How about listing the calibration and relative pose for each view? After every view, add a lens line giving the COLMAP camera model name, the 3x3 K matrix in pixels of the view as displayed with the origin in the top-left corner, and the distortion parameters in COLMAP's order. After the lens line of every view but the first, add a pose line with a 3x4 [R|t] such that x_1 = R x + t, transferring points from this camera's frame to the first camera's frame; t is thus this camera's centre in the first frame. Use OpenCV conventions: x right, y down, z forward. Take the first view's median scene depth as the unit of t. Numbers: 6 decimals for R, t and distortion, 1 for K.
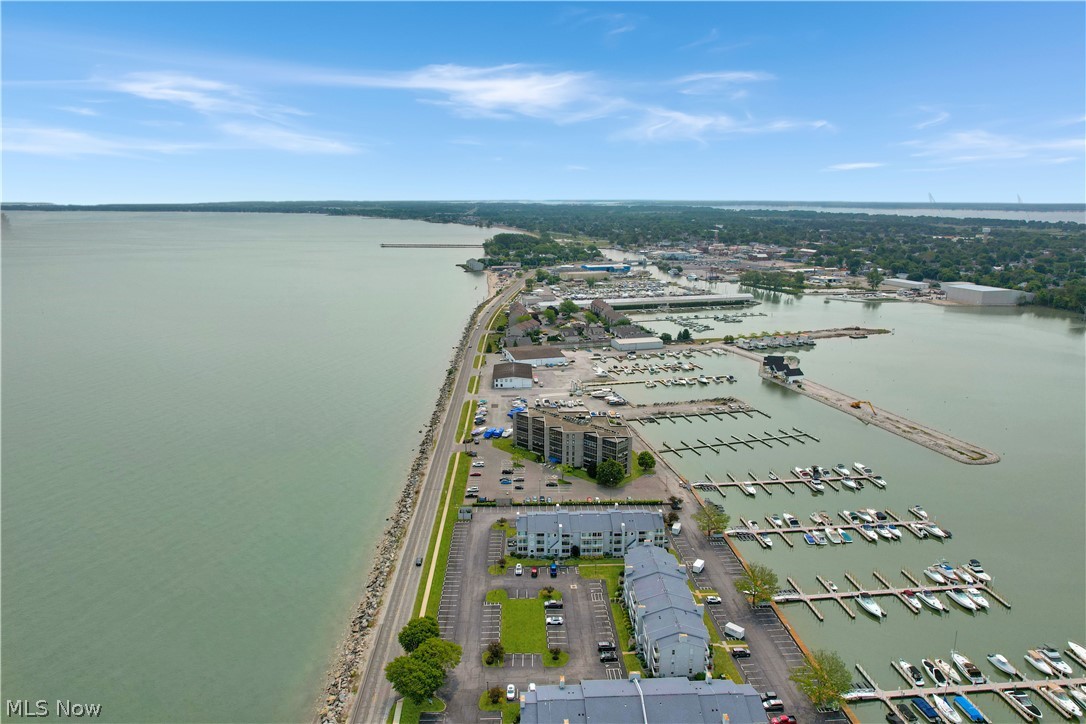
lens RADIAL K [[687.5, 0, 543.0], [0, 687.5, 362.0], [0, 0, 1]] dist [-0.053325, 0.002677]
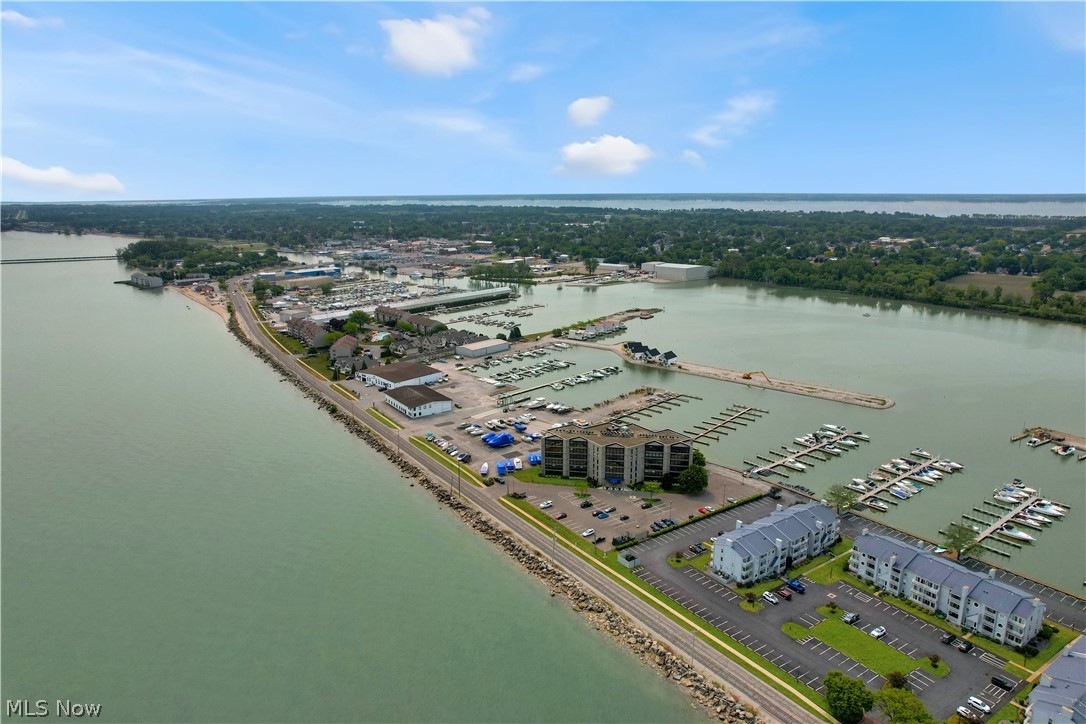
lens RADIAL K [[699.3, 0, 547.6], [0, 699.3, 364.1], [0, 0, 1]] dist [-0.077084, 0.071488]
pose [[0.845786, -0.133462, 0.516560, -0.345935], [0.130617, 0.990540, 0.042058, -0.040697], [-0.517287, 0.031899, 0.855218, 0.167525]]
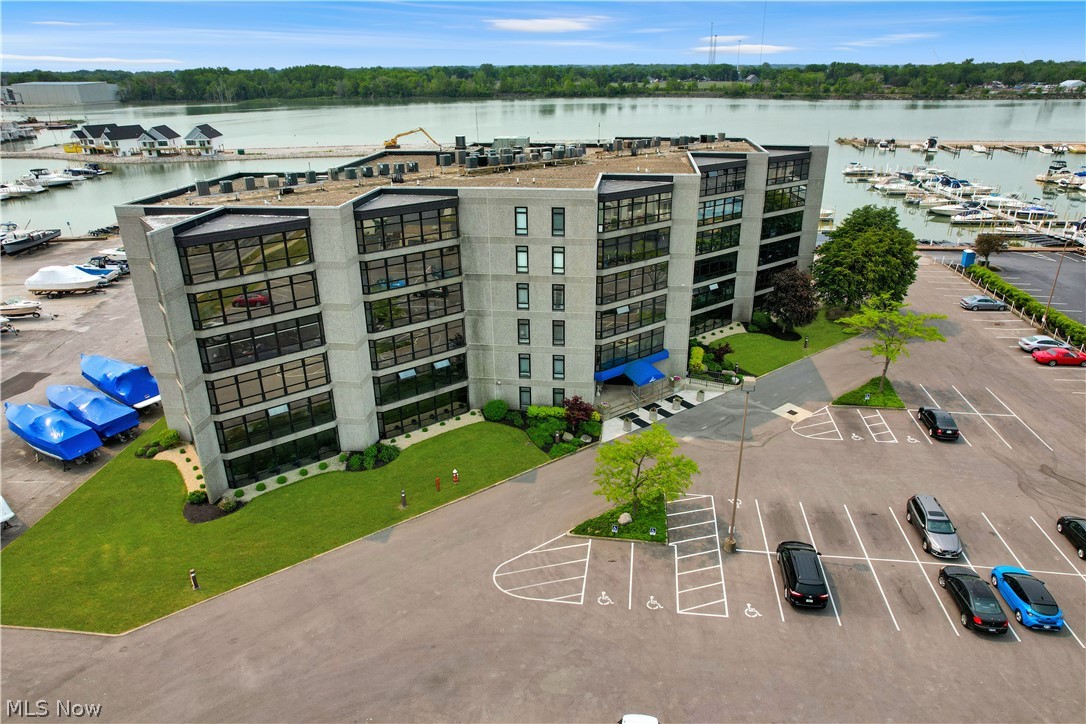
lens RADIAL K [[699.3, 0, 547.6], [0, 699.3, 364.1], [0, 0, 1]] dist [-0.077084, 0.071488]
pose [[0.165916, -0.394821, 0.903653, -0.099434], [0.236367, 0.905563, 0.352258, 0.048842], [-0.957394, 0.155148, 0.243570, 0.656709]]
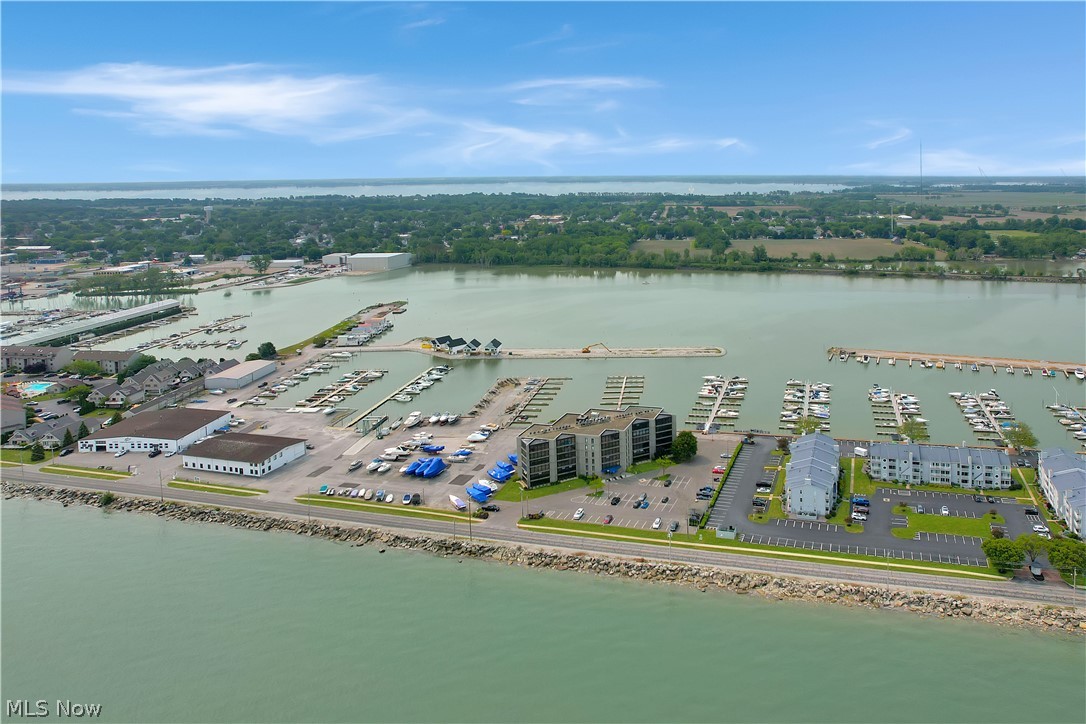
lens RADIAL K [[720.5, 0, 695.7], [0, 720.5, 291.7], [0, 0, 1]] dist [-0.029052, -0.002680]
pose [[0.266672, -0.158567, 0.950654, -0.510284], [0.230752, 0.968189, 0.096762, -0.087739], [-0.935756, 0.193561, 0.294778, 0.403560]]
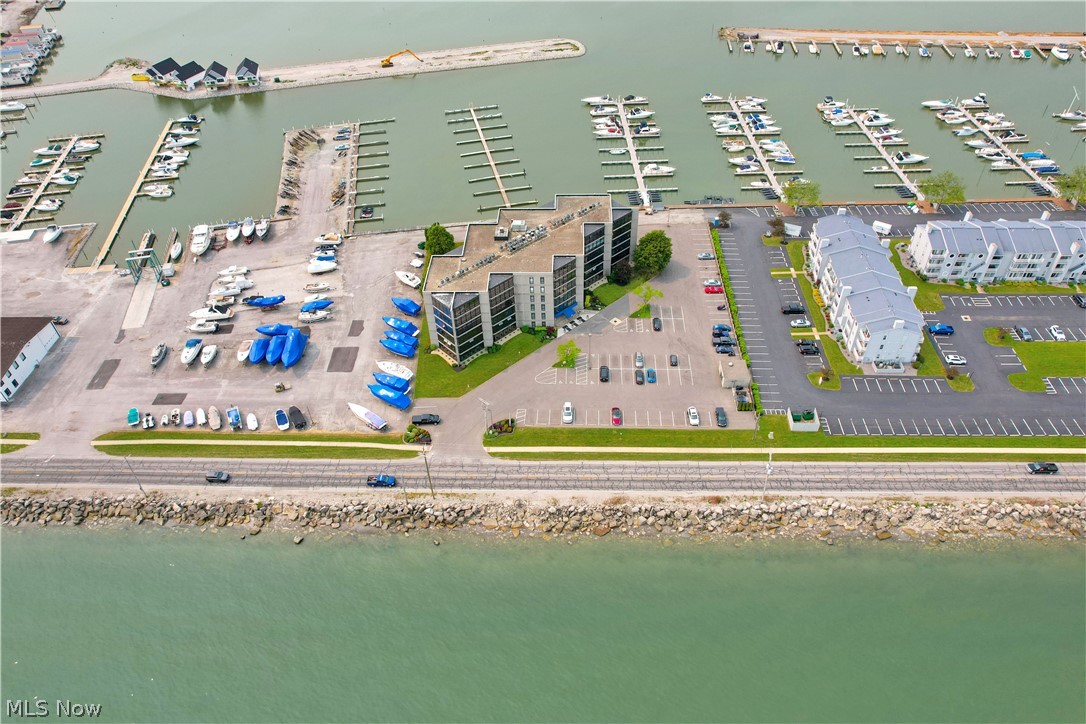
lens RADIAL K [[734.8, 0, 543.0], [0, 734.8, 362.0], [0, 0, 1]] dist [-0.069152, 0.062952]
pose [[0.075047, -0.672602, 0.736189, -0.305578], [0.257822, 0.726256, 0.637244, -0.144608], [-0.963273, 0.141983, 0.227915, 0.596112]]
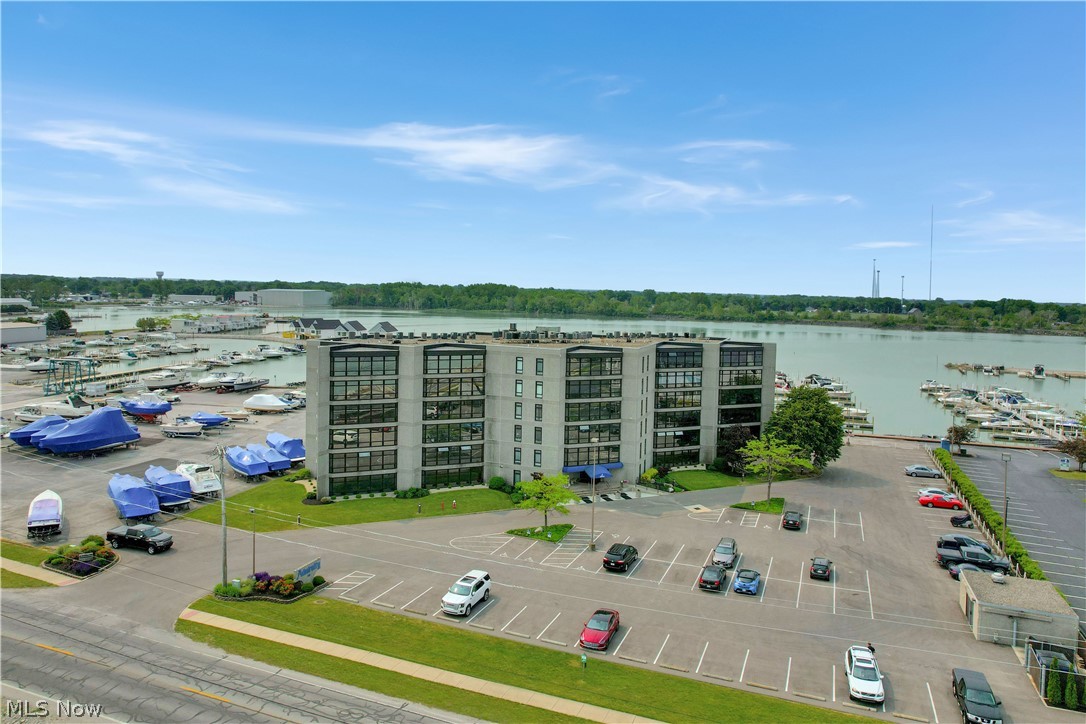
lens RADIAL K [[718.5, 0, 543.3], [0, 718.5, 333.3], [0, 0, 1]] dist [-0.041779, 0.003703]
pose [[0.398432, -0.048567, 0.915911, -0.162213], [0.187402, 0.981841, -0.029459, 0.063787], [-0.897849, 0.183381, 0.400299, 0.602565]]
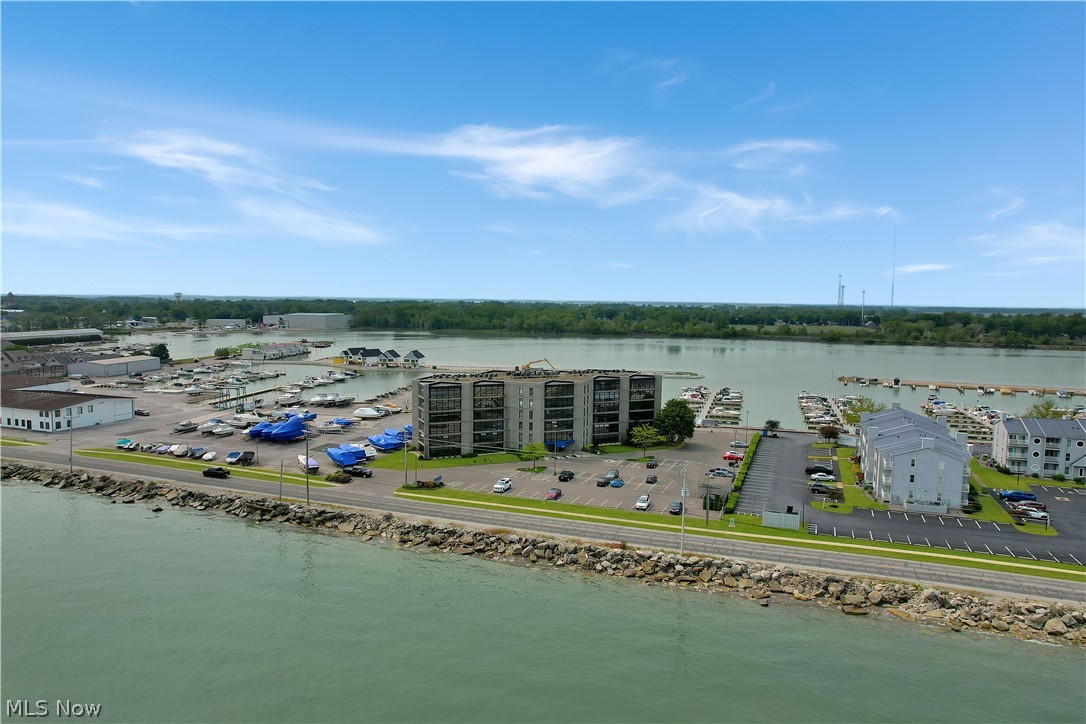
lens RADIAL K [[699.3, 0, 547.6], [0, 699.3, 364.1], [0, 0, 1]] dist [-0.077084, 0.071488]
pose [[0.387393, -0.081289, 0.918324, -0.316095], [0.201163, 0.979556, 0.001849, 0.053671], [-0.899700, 0.184017, 0.395826, 0.528001]]
